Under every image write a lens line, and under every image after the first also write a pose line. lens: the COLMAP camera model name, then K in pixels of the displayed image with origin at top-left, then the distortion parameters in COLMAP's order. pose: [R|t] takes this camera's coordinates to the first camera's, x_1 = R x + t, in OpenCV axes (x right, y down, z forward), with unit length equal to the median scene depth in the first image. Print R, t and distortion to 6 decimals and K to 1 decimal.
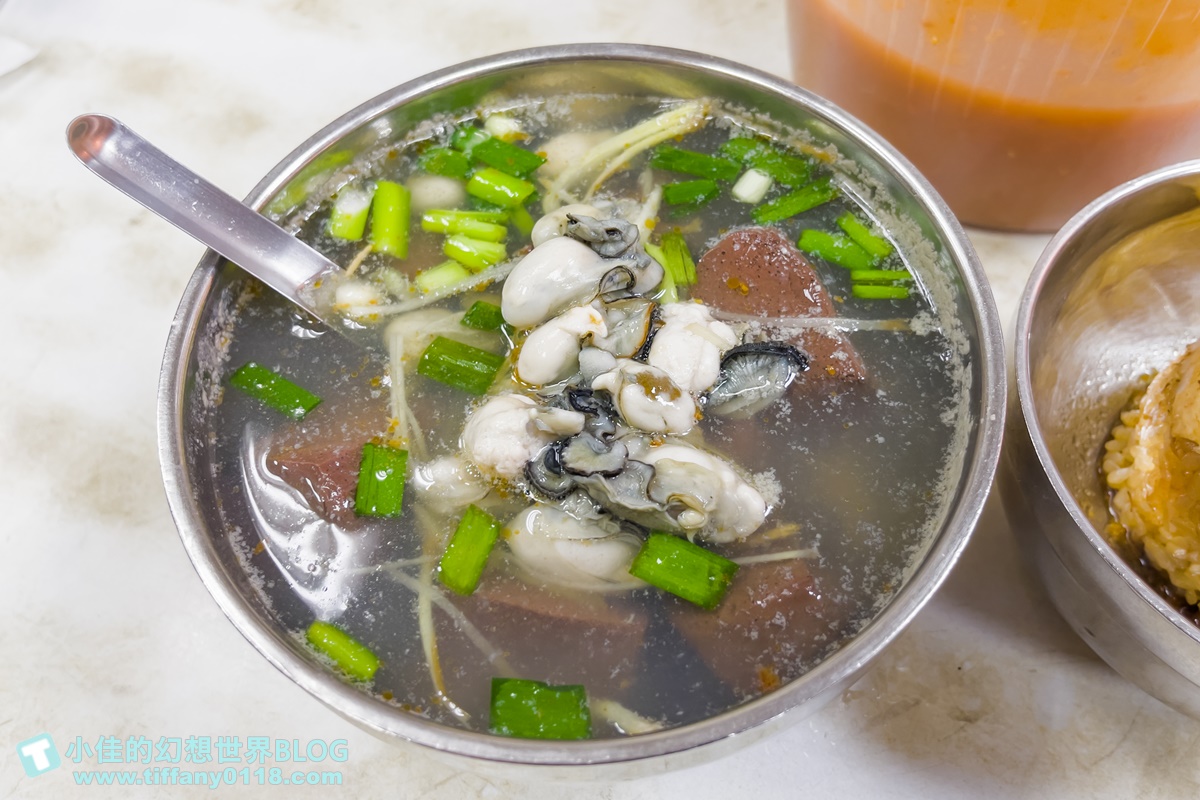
lens RADIAL K [[1126.4, 0, 605.2], [0, 1126.4, 349.4], [0, 0, 1]] dist [0.124137, -0.202551]
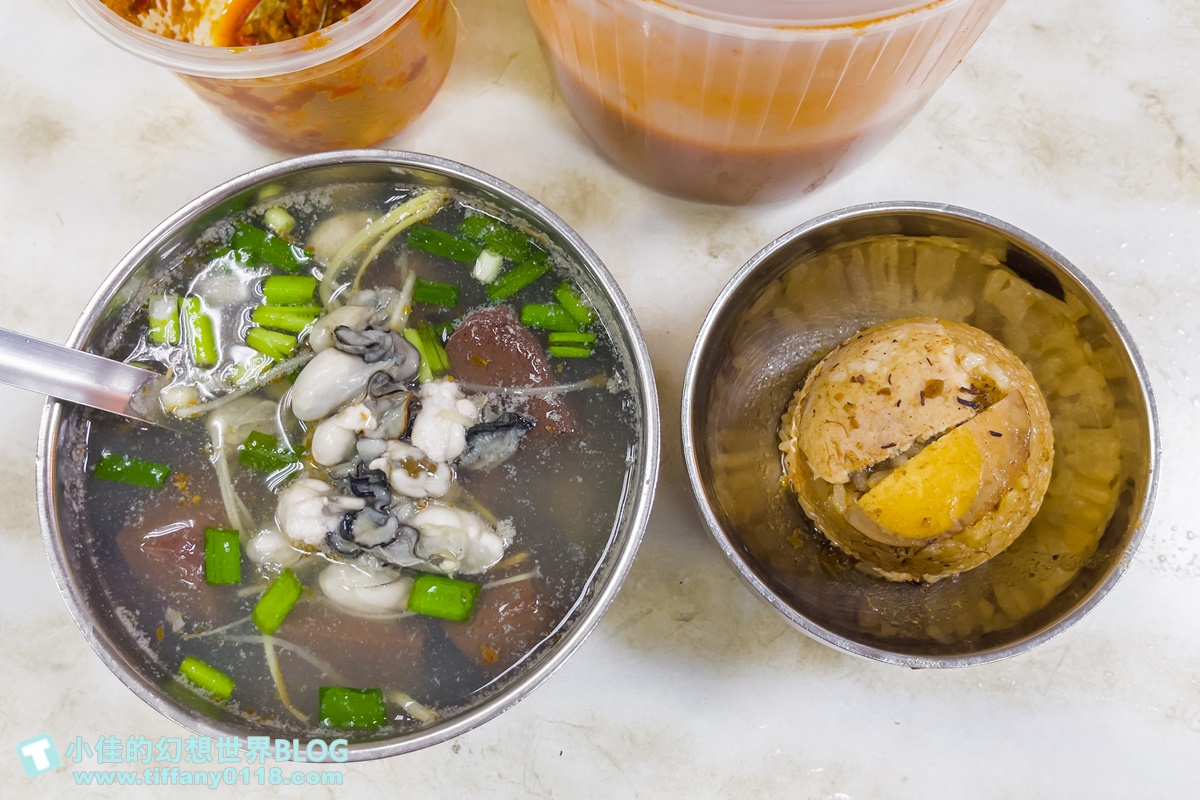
lens RADIAL K [[1247.0, 0, 618.6], [0, 1247.0, 395.5], [0, 0, 1]] dist [0.180892, -0.356330]
pose [[0.993139, -0.106403, 0.048517, 0.213728], [0.084692, 0.940519, 0.329014, -0.502434], [-0.080639, -0.322648, 0.943078, -0.397380]]
